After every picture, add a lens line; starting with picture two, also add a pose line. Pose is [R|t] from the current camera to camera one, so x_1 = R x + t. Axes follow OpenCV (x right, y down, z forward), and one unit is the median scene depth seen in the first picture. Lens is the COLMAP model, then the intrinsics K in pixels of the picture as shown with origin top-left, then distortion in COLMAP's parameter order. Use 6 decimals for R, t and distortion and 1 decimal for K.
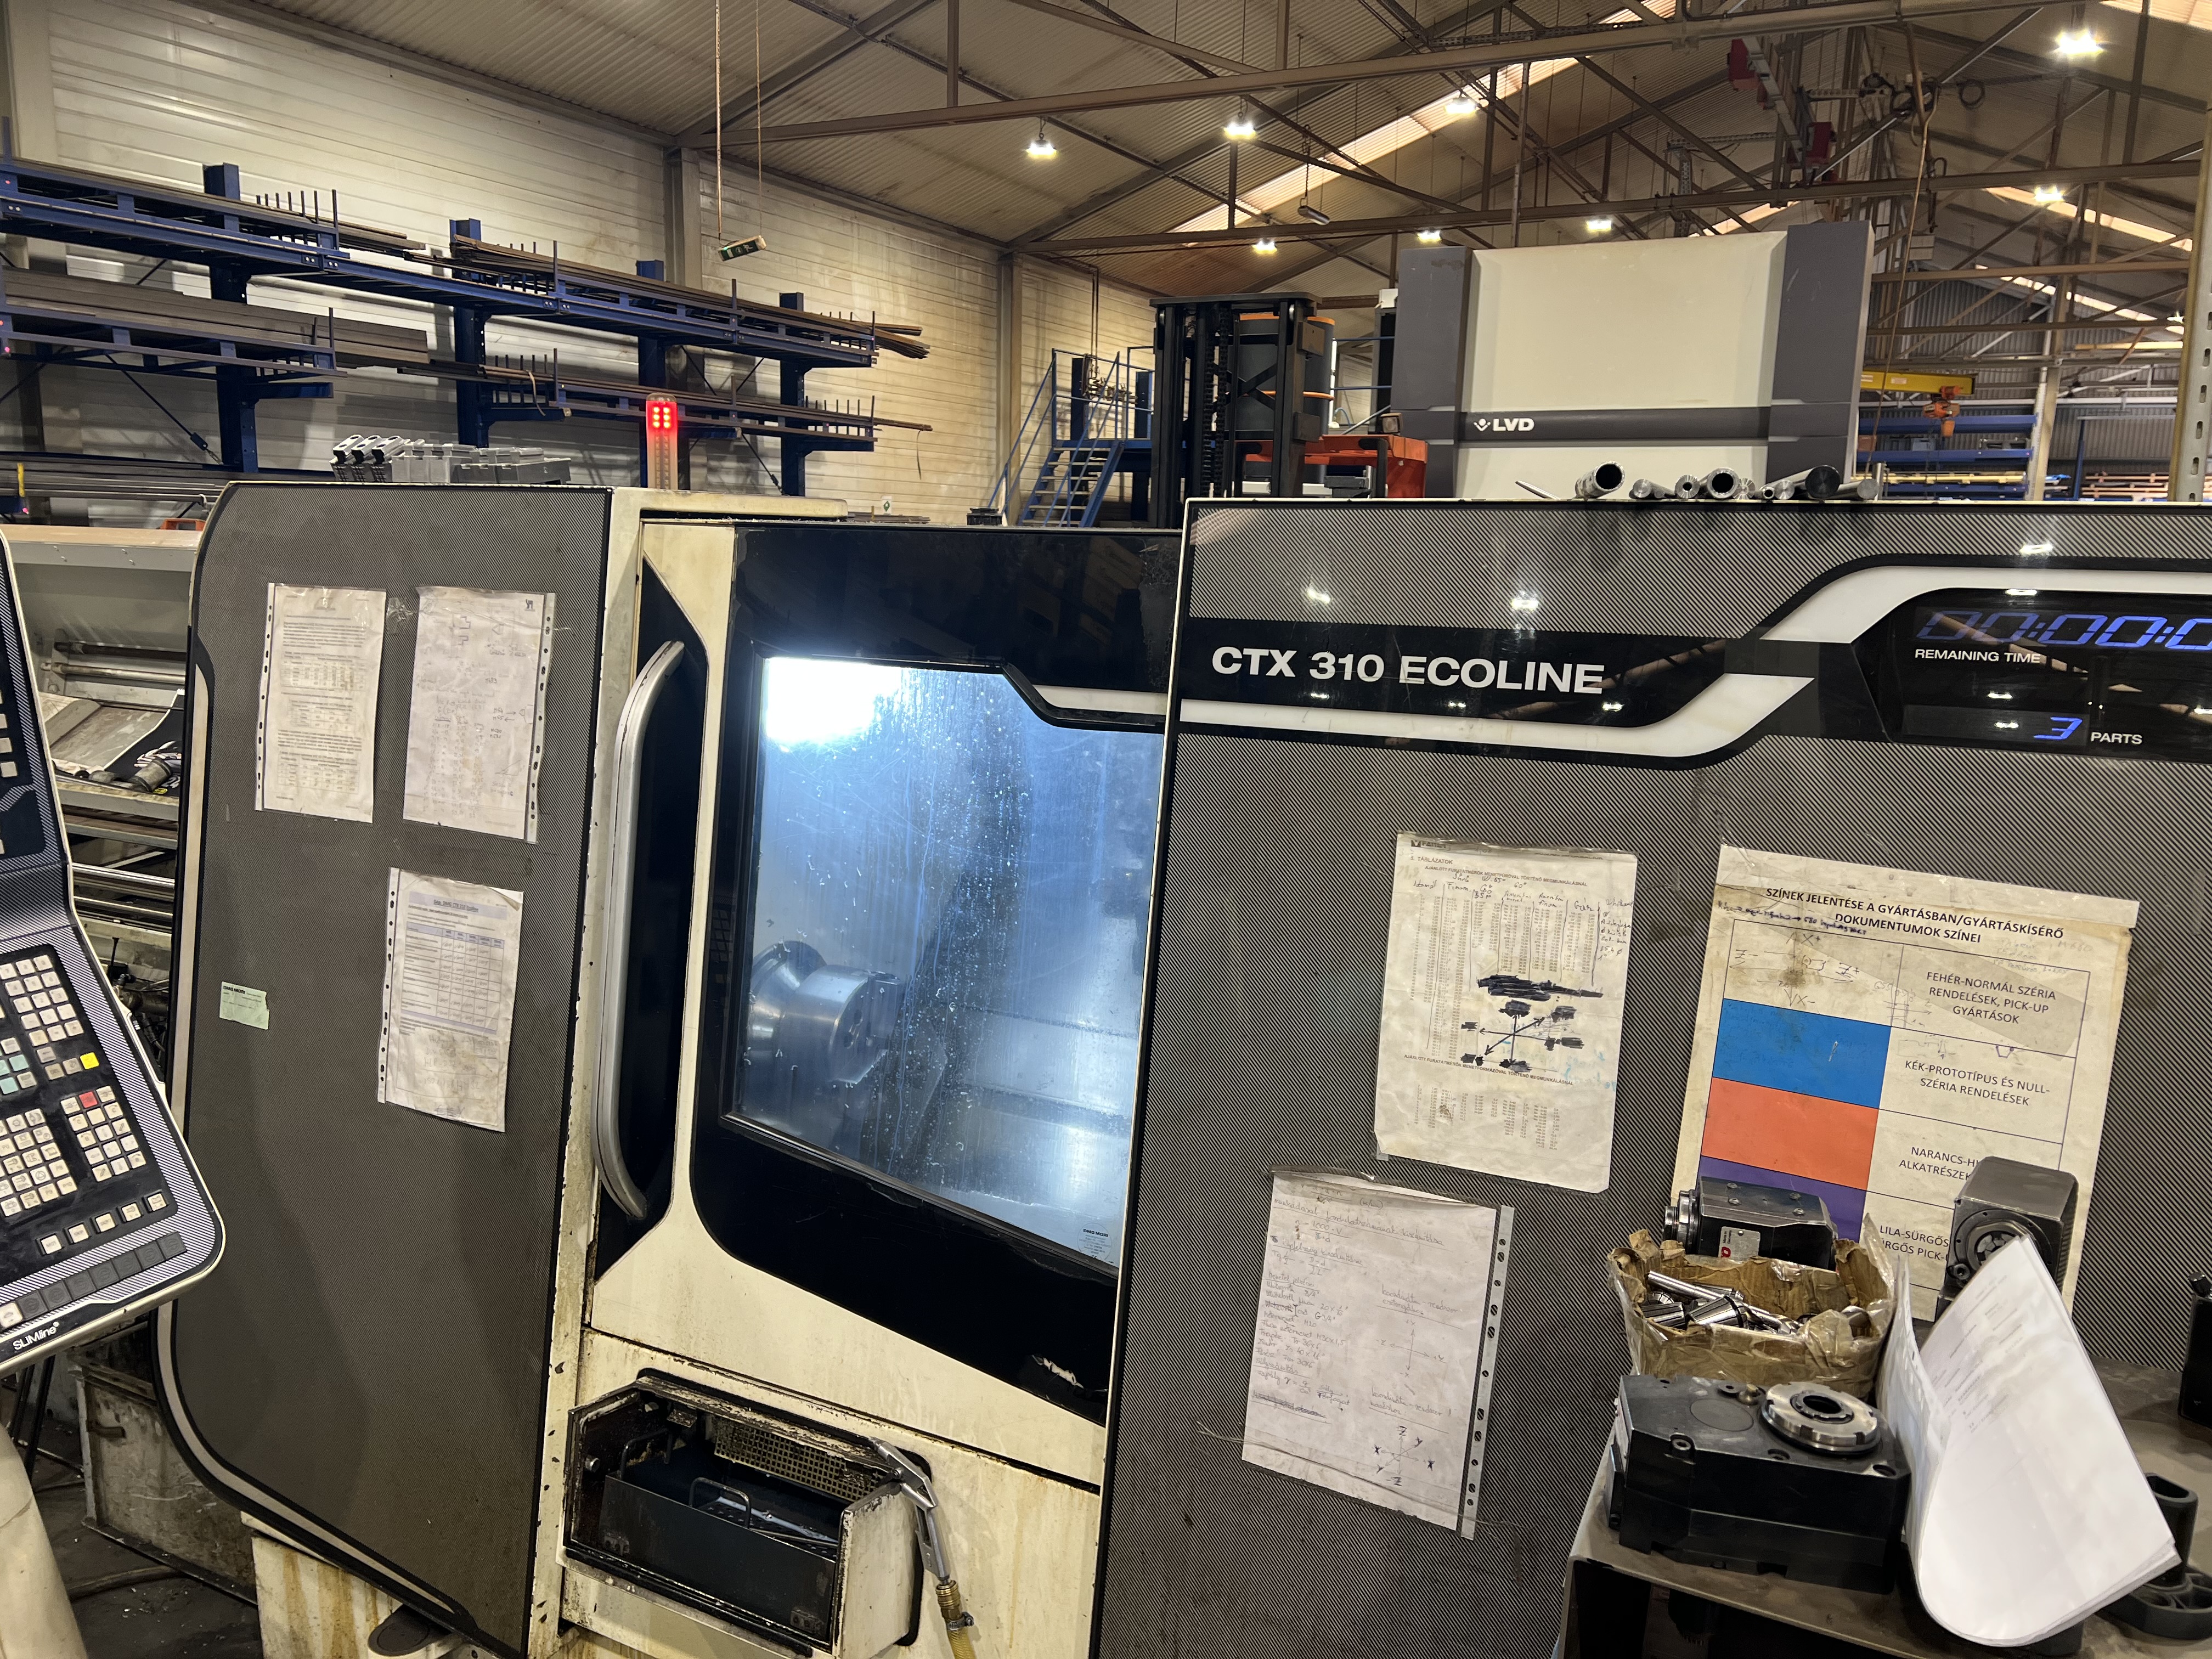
lens RADIAL K [[1657.8, 0, 1100.9], [0, 1657.8, 832.0], [0, 0, 1]] dist [0.006284, 0.001530]
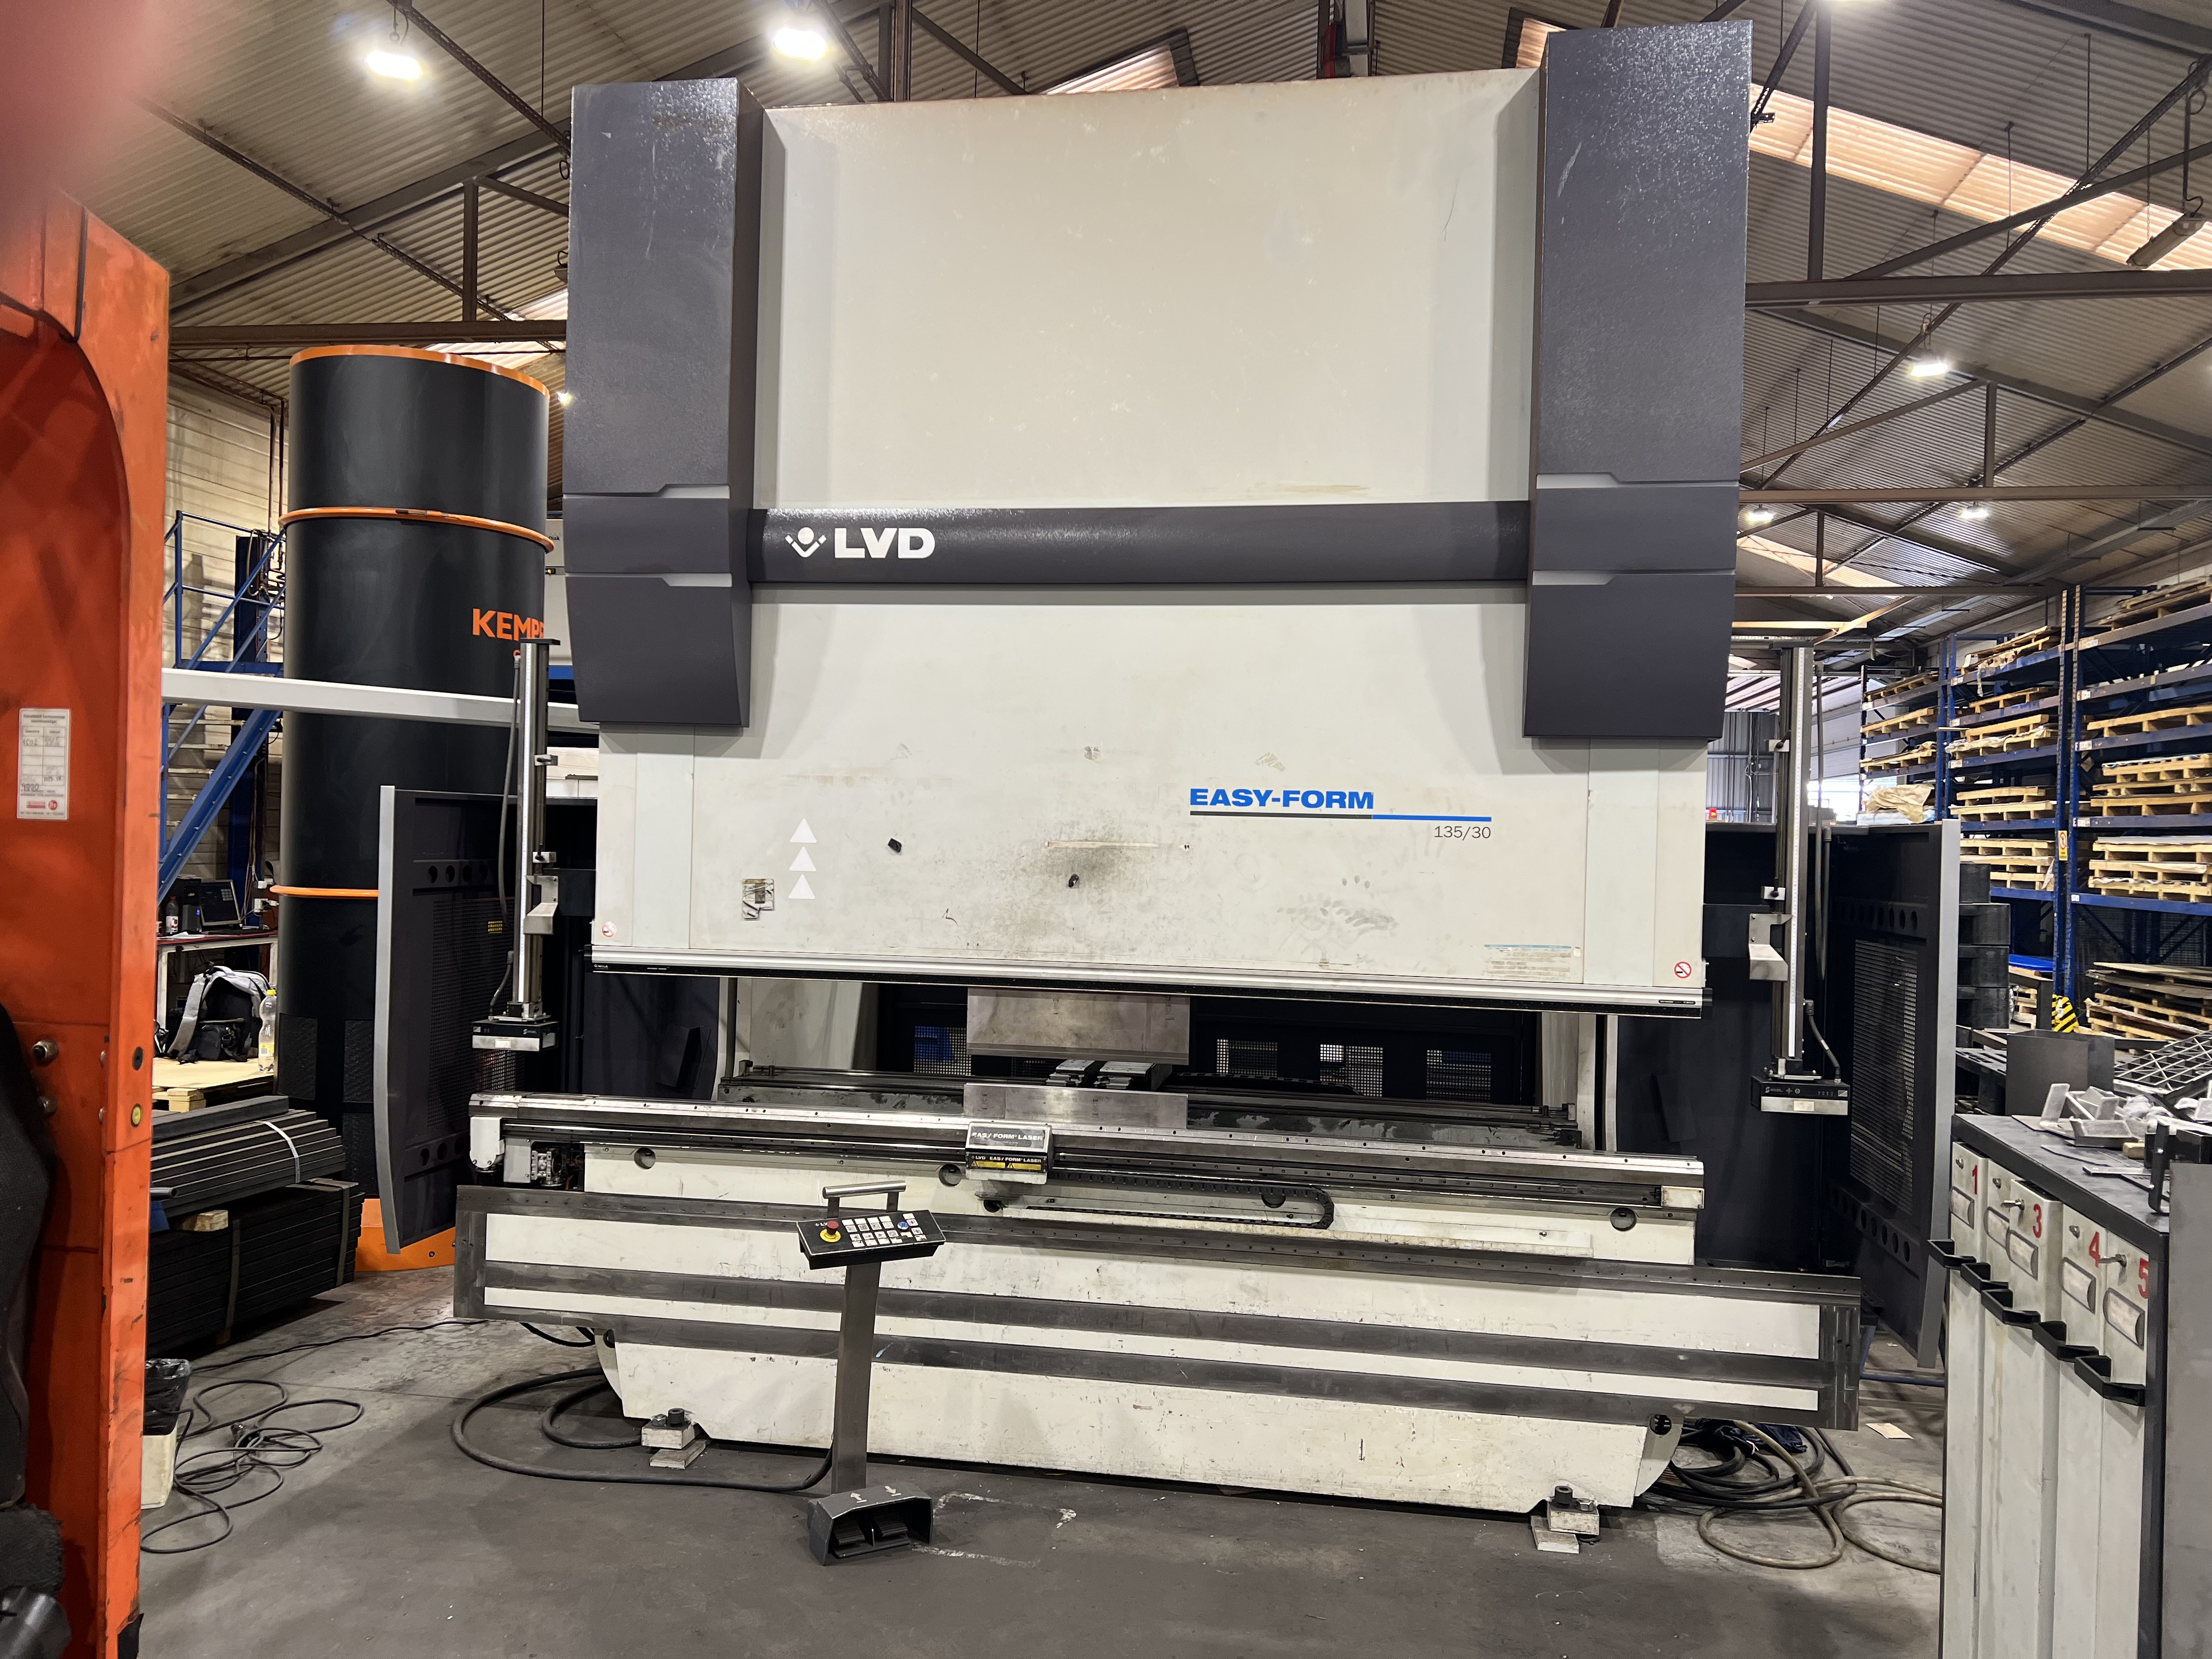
lens RADIAL K [[1657.8, 0, 1103.2], [0, 1657.8, 826.9], [0, 0, 1]] dist [0.006284, 0.001530]
pose [[0.945444, -0.001232, 0.325783, 0.169292], [0.055270, 0.986104, -0.156667, -0.115517], [-0.321063, 0.166125, 0.932374, 0.627826]]
